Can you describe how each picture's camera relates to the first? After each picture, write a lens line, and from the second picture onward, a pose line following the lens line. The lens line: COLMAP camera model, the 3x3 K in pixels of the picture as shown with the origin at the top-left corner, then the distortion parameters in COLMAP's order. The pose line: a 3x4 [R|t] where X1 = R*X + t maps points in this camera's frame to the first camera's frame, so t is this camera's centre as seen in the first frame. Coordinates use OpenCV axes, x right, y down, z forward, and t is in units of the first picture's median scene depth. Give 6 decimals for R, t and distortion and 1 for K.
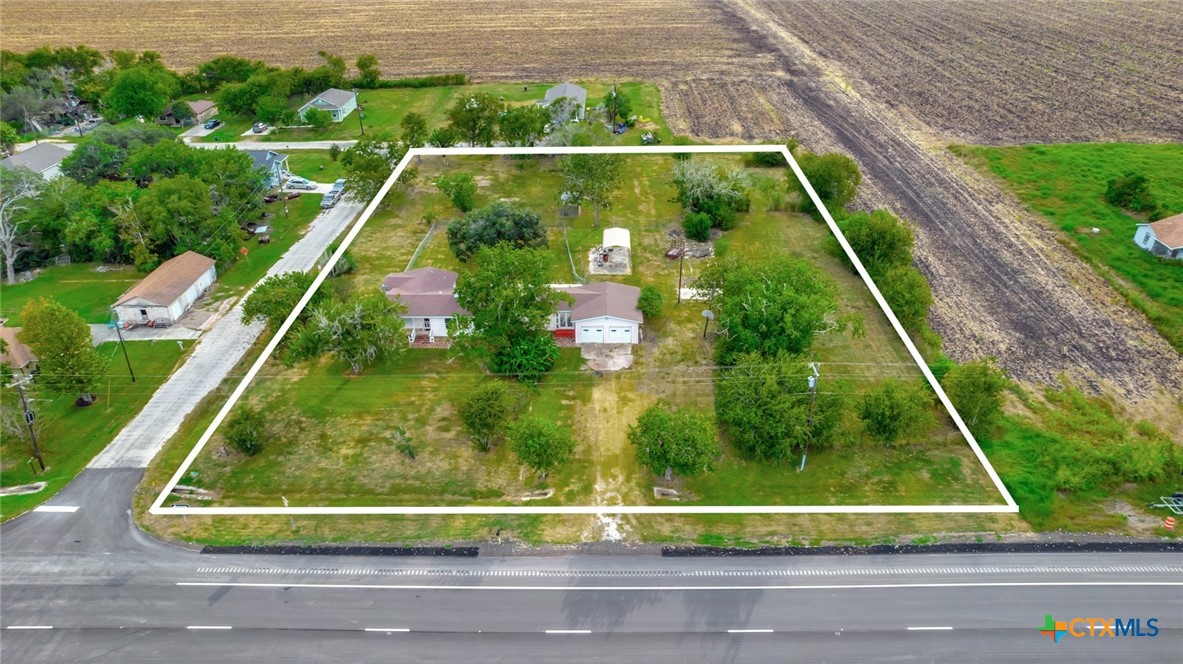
lens RADIAL K [[761.0, 0, 591.5], [0, 761.0, 332.0], [0, 0, 1]] dist [-0.084913, 0.075309]
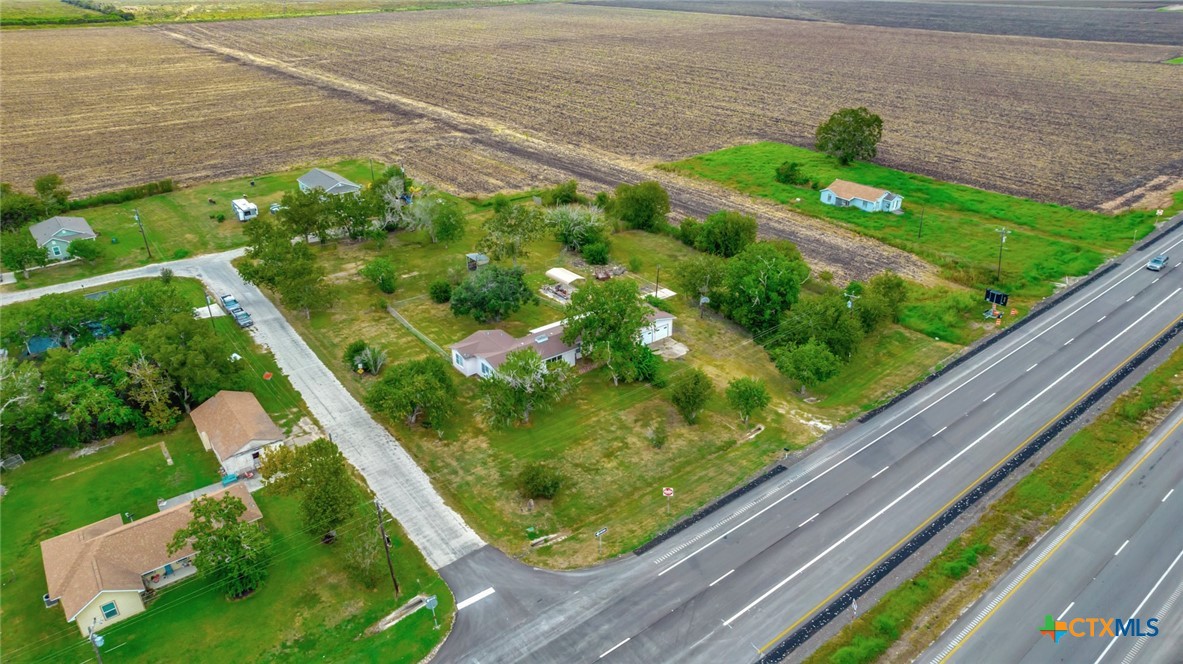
lens RADIAL K [[761.0, 0, 591.5], [0, 761.0, 332.0], [0, 0, 1]] dist [-0.084913, 0.075309]
pose [[0.780842, -0.273105, 0.561872, -0.955229], [0.311551, 0.949796, 0.028693, -0.087220], [-0.541500, 0.152647, 0.826727, -0.023600]]
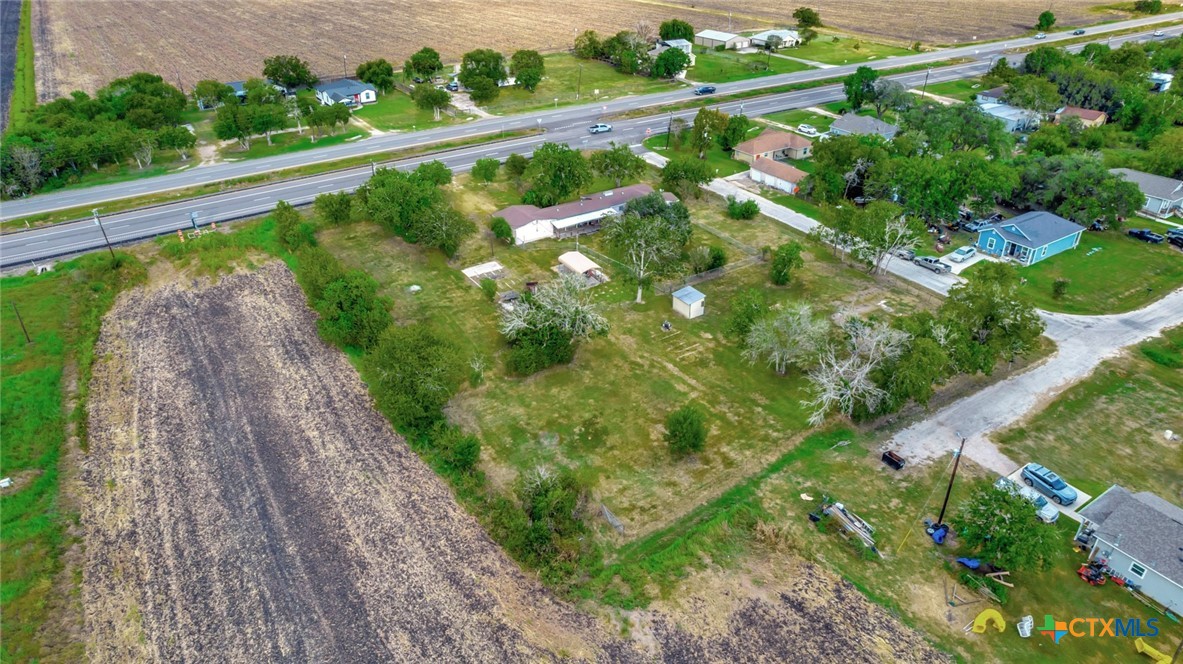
lens RADIAL K [[761.0, 0, 591.5], [0, 761.0, 332.0], [0, 0, 1]] dist [-0.084913, 0.075309]
pose [[-0.831653, 0.286165, -0.475880, 0.828562], [-0.266253, 0.546553, 0.793971, -1.383398], [0.487301, 0.787013, -0.378350, 2.215156]]
